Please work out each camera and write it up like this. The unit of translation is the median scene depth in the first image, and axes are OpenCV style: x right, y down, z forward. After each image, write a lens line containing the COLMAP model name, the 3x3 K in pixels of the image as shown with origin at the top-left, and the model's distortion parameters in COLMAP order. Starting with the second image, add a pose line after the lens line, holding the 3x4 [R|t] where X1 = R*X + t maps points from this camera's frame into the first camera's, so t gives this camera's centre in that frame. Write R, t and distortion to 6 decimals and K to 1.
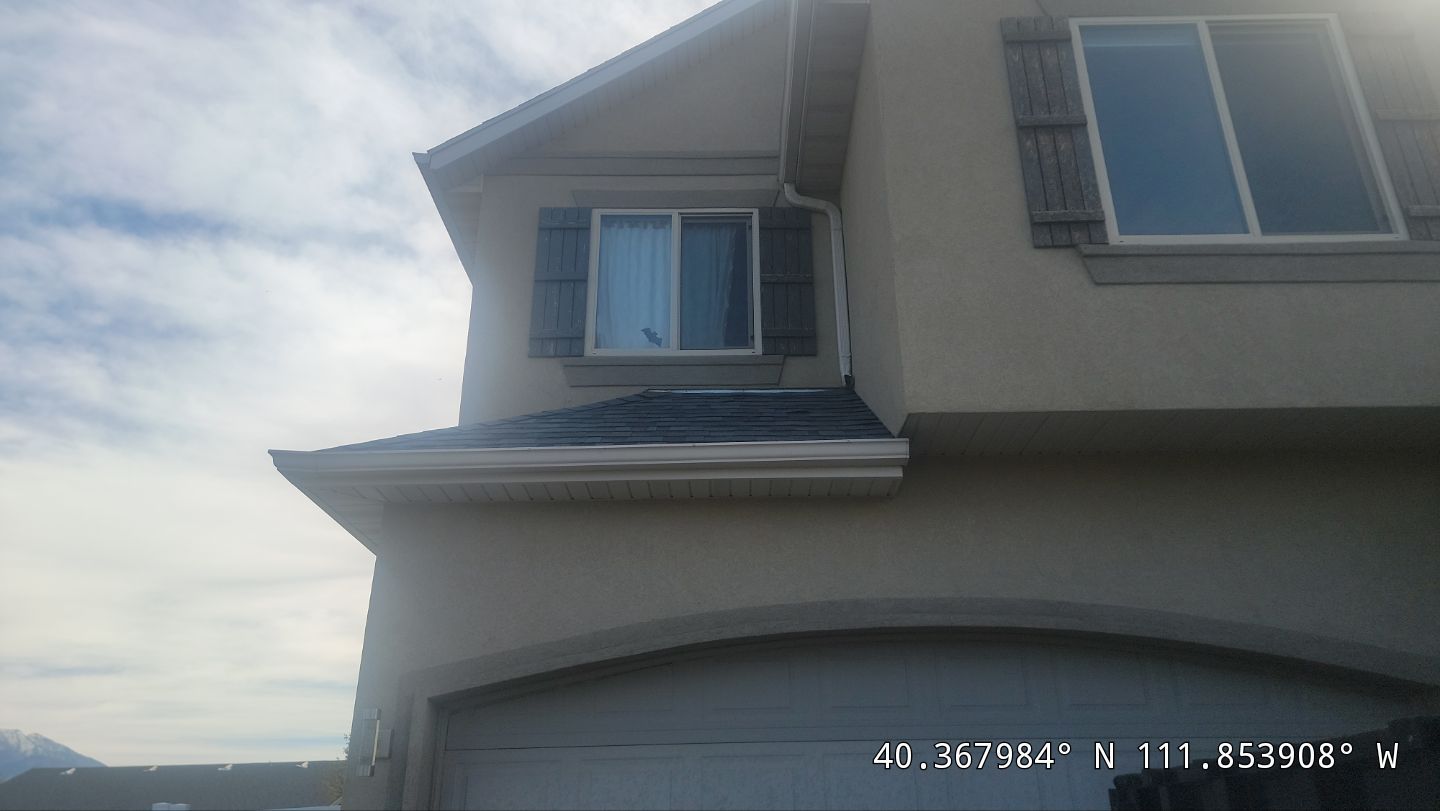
lens RADIAL K [[957.9, 0, 766.1], [0, 957.9, 415.2], [0, 0, 1]] dist [0.053549, -0.001325]
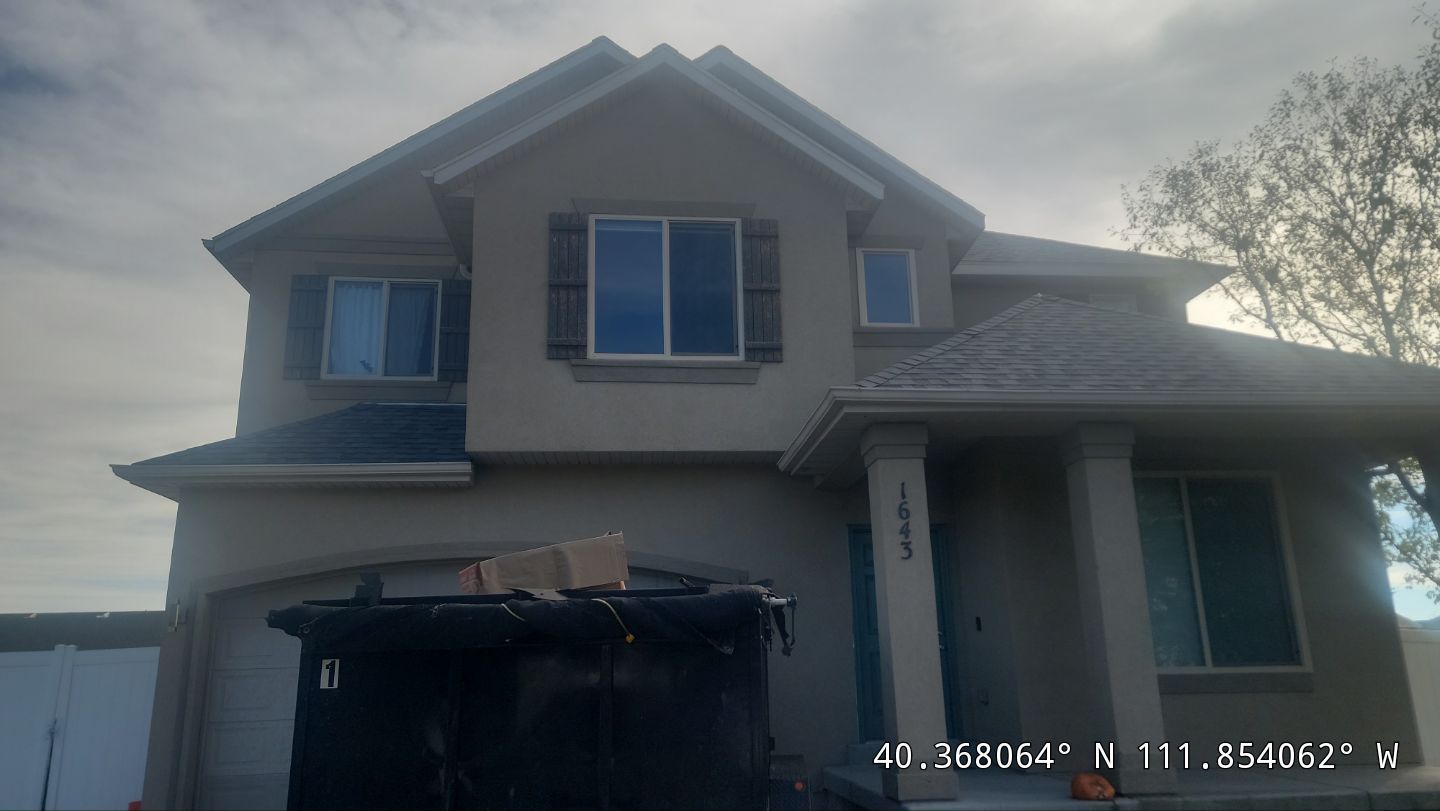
lens RADIAL K [[957.9, 0, 766.1], [0, 957.9, 415.2], [0, 0, 1]] dist [0.053549, -0.001325]
pose [[0.994361, 0.020534, 0.104041, 0.393384], [-0.036079, 0.988055, 0.149820, -0.278996], [-0.099722, -0.152729, 0.983224, -0.687996]]
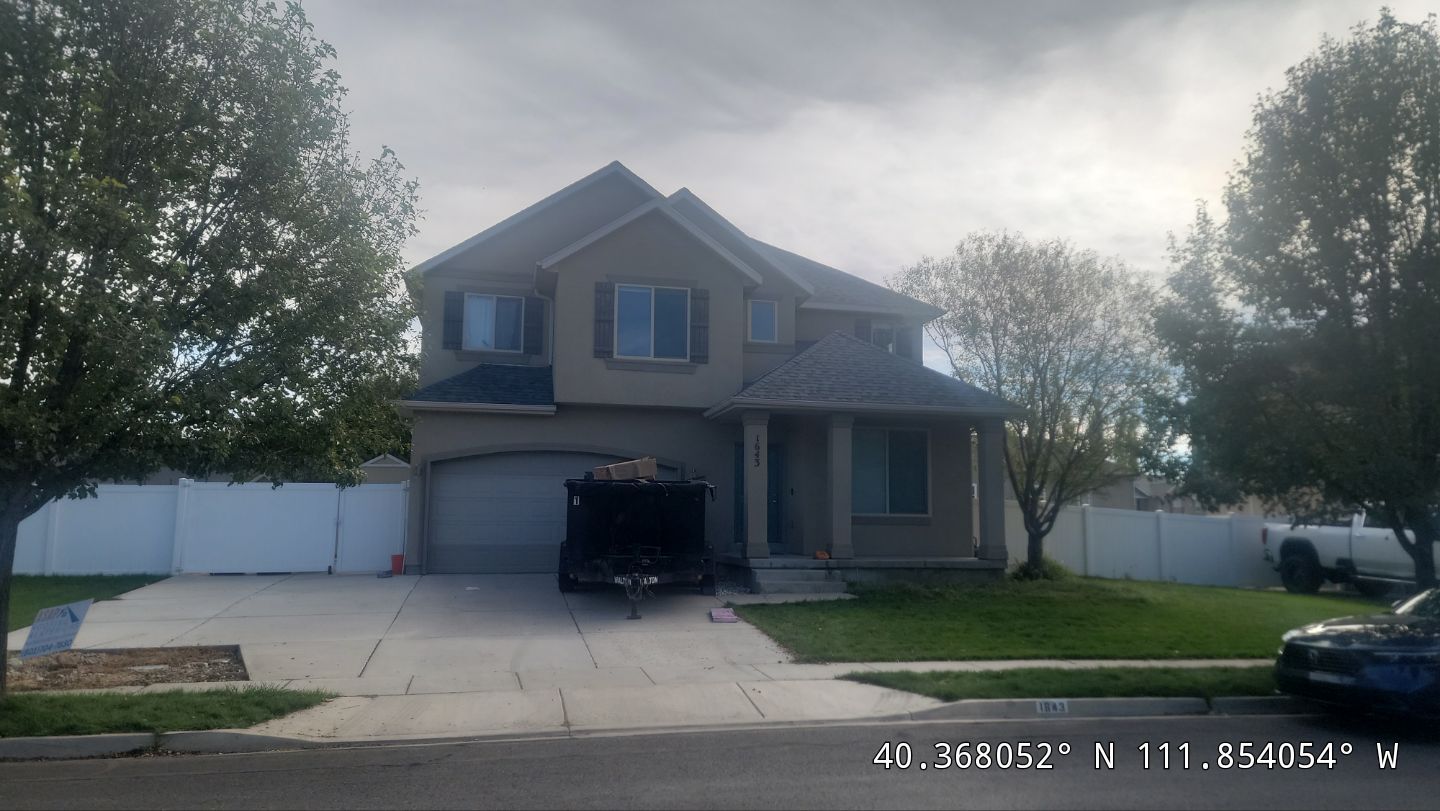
lens RADIAL K [[957.9, 0, 766.1], [0, 957.9, 415.2], [0, 0, 1]] dist [0.053549, -0.001325]
pose [[0.973598, 0.055937, 0.221310, 0.086849], [-0.120358, 0.949588, 0.289476, -0.887355], [-0.193961, -0.308469, 0.931250, -2.144135]]
